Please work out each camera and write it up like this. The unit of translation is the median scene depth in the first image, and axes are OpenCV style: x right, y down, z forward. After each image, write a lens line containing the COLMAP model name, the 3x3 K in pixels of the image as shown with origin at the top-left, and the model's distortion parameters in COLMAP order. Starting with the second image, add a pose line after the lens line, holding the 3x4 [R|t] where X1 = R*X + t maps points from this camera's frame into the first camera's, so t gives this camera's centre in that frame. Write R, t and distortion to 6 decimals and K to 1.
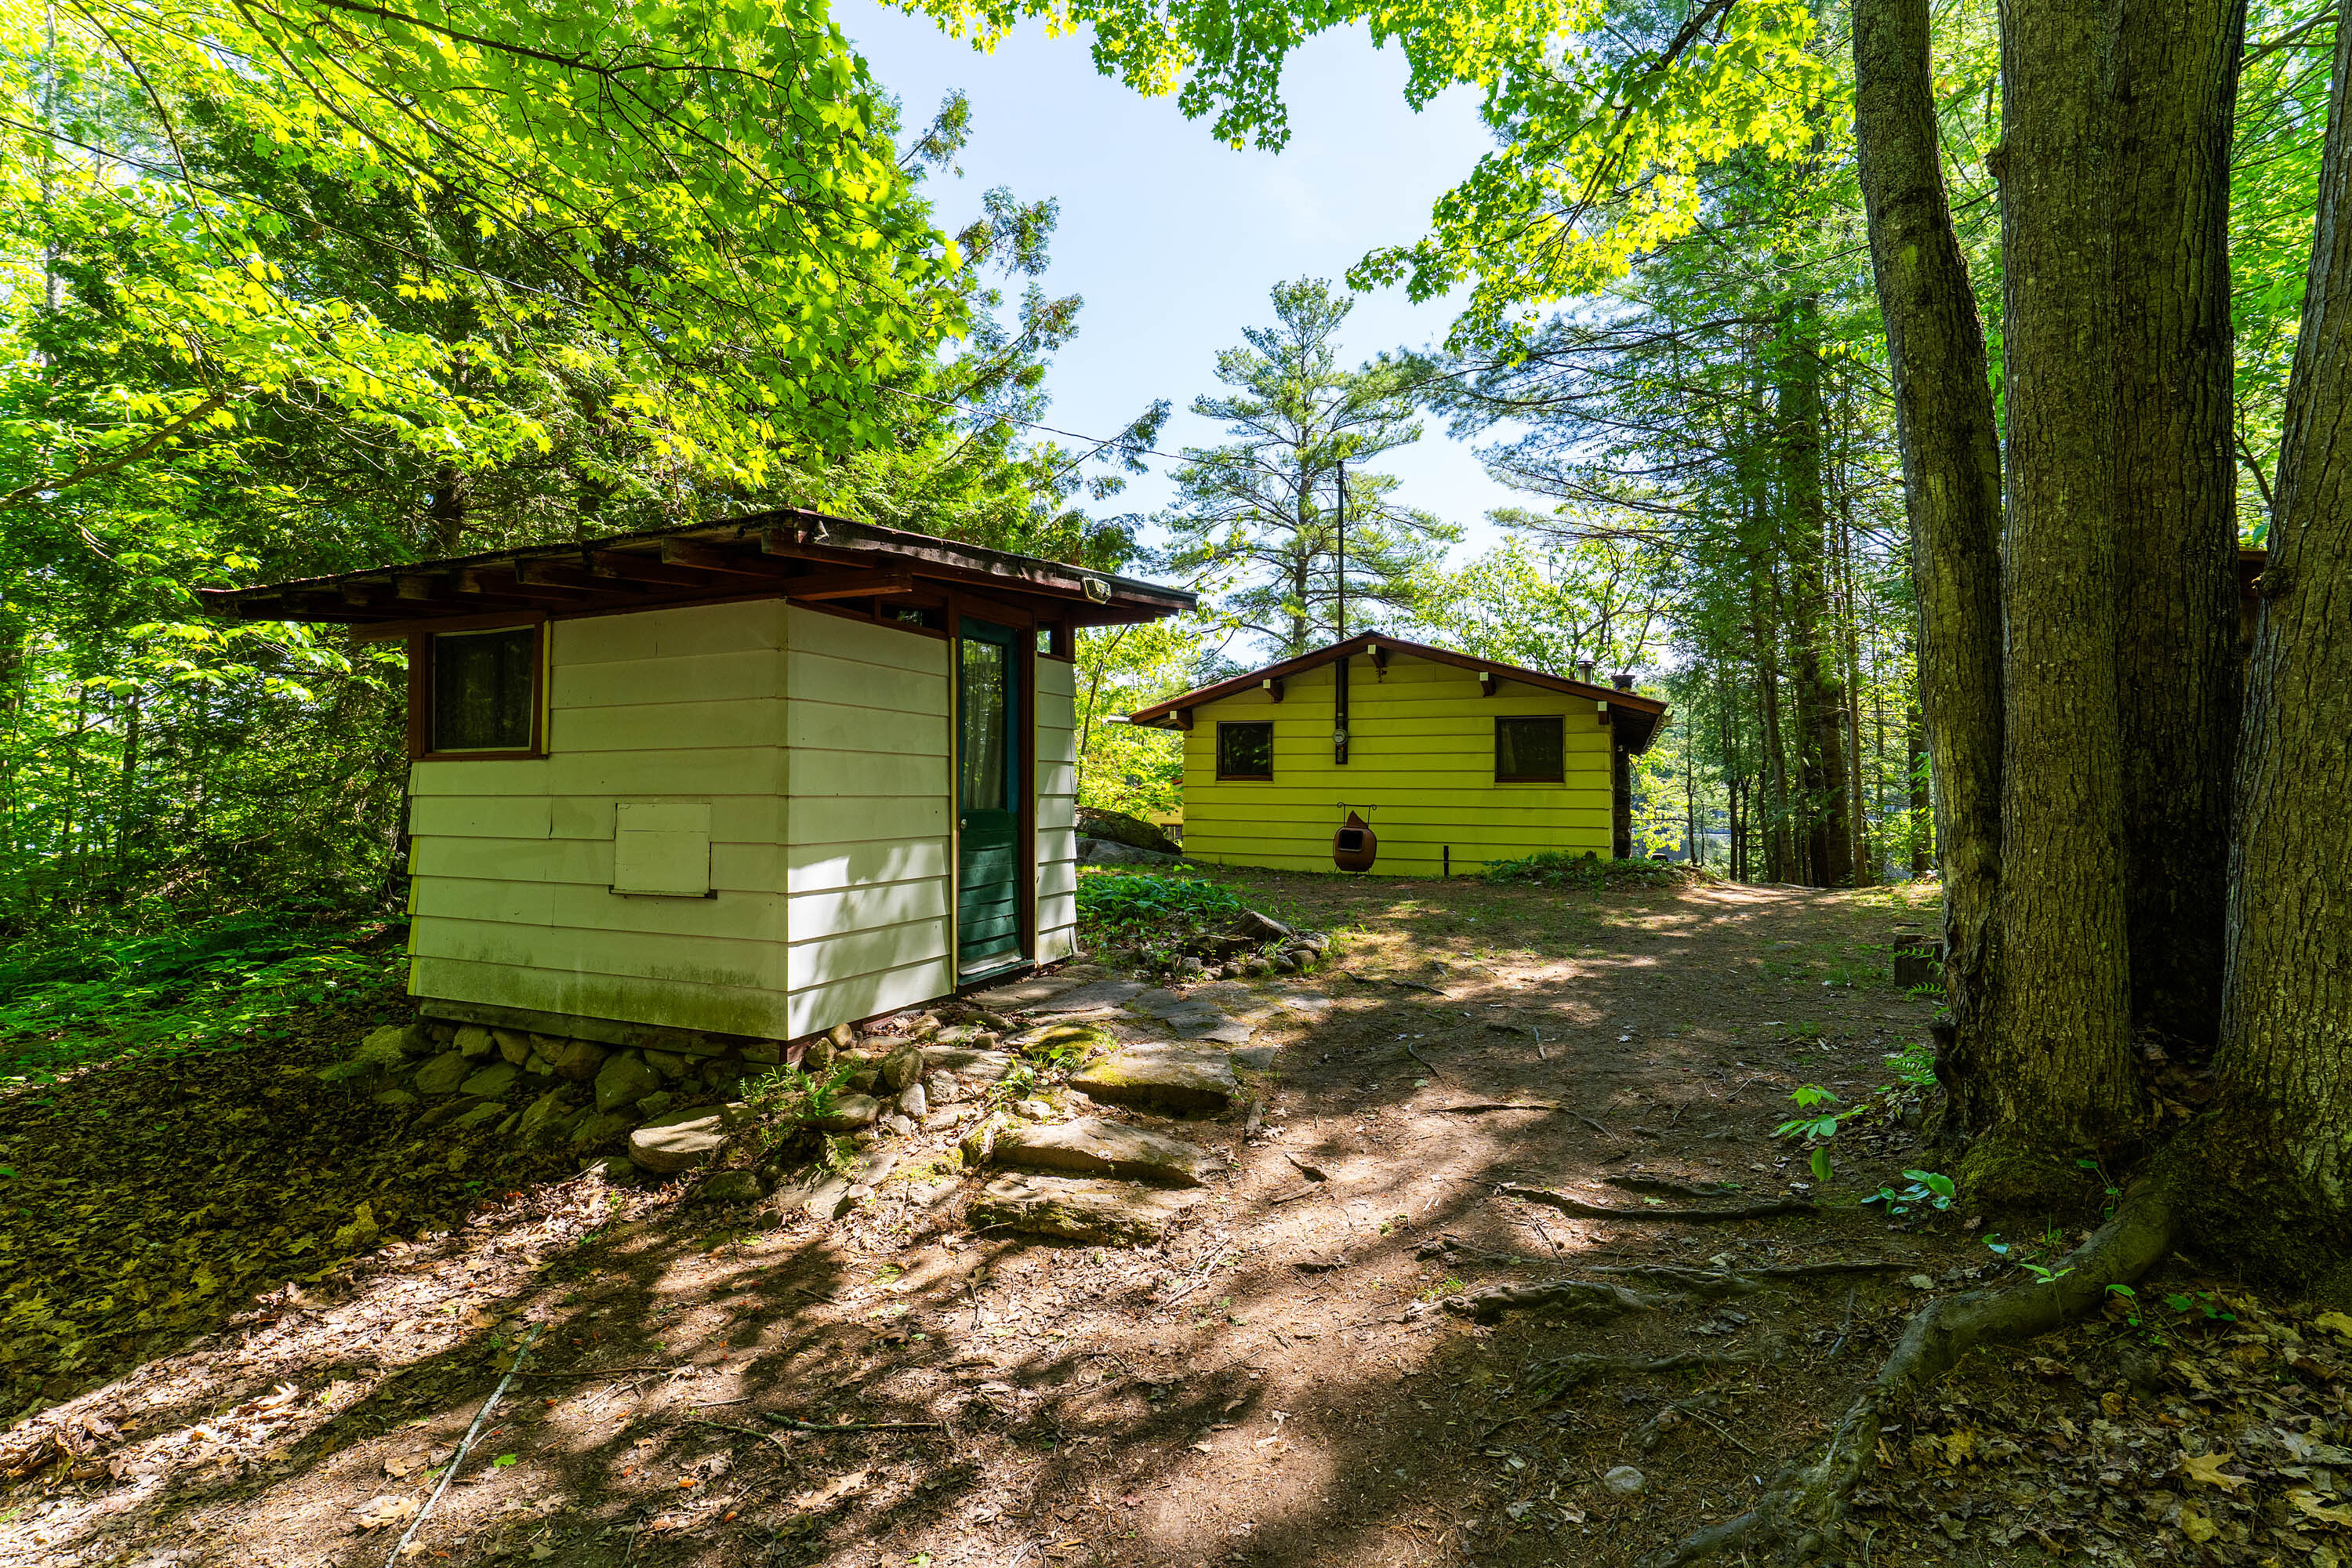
lens RADIAL K [[1056.5, 0, 1178.6], [0, 1056.5, 776.6], [0, 0, 1]] dist [-0.000816, 0.000660]
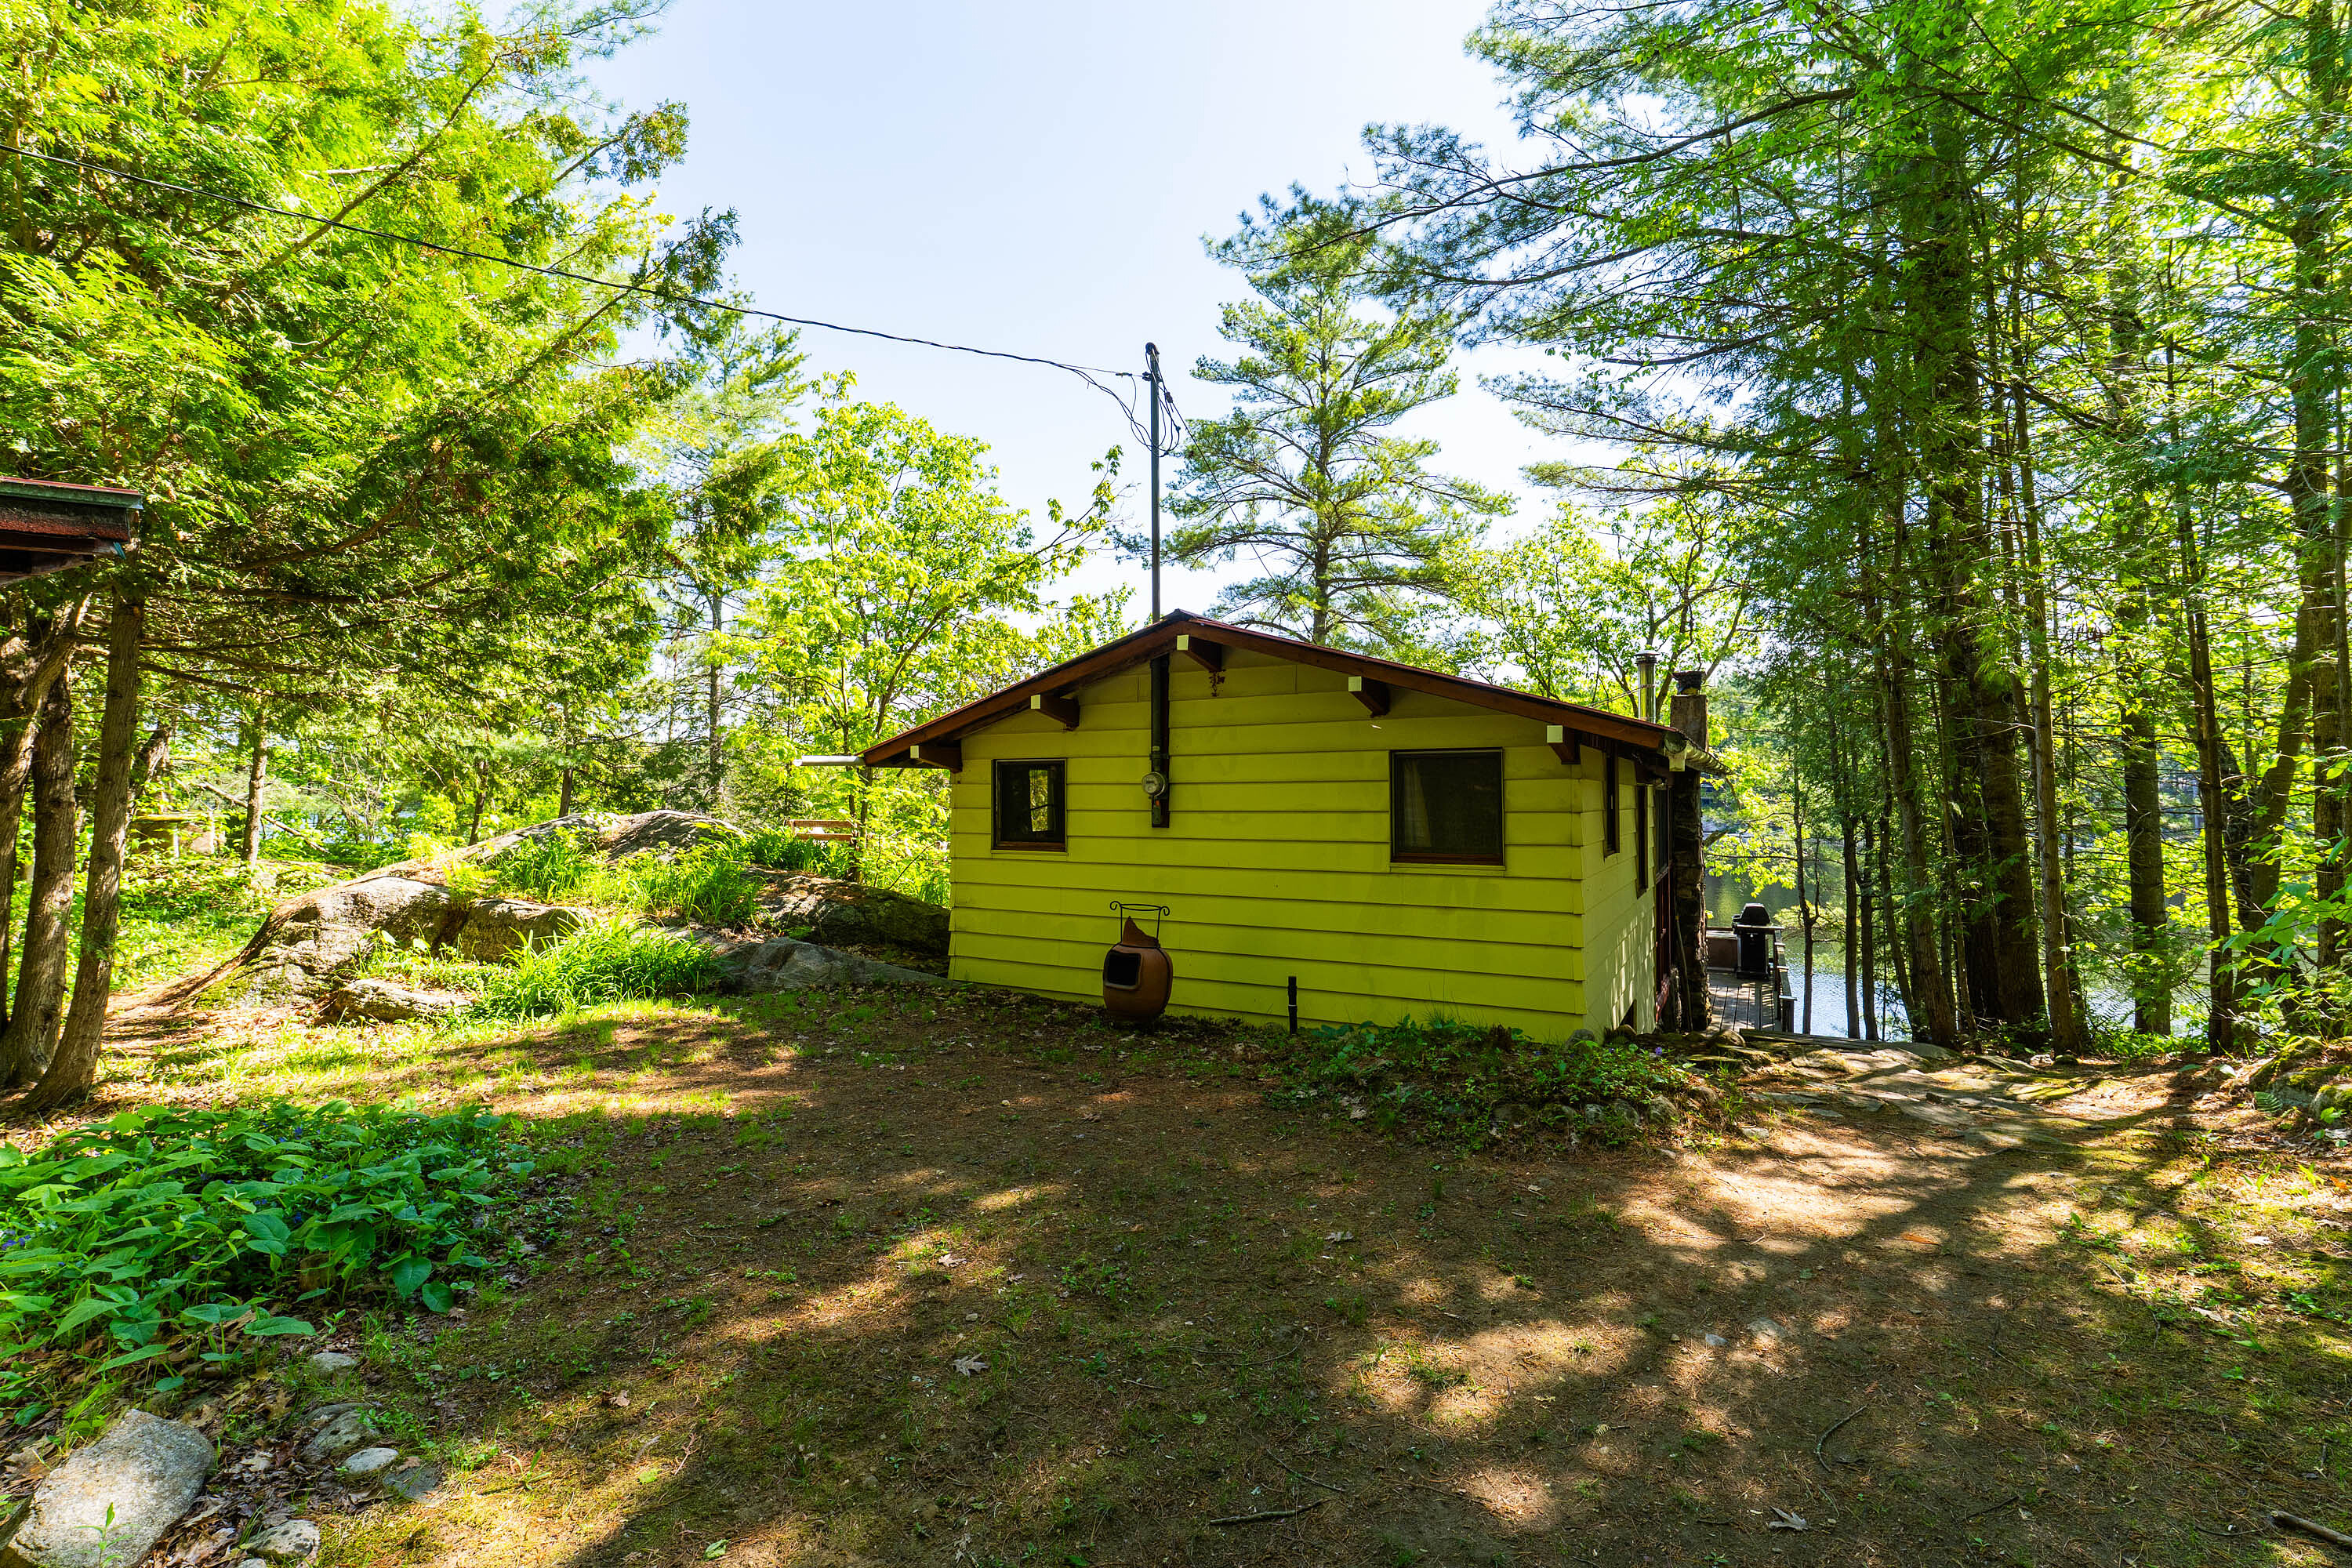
lens RADIAL K [[1056.5, 0, 1178.6], [0, 1056.5, 776.6], [0, 0, 1]] dist [-0.000816, 0.000660]
pose [[0.994750, -0.012943, -0.101516, 0.099273], [0.012503, 0.999910, -0.004965, -0.016705], [0.101571, 0.003670, 0.994822, 0.165141]]
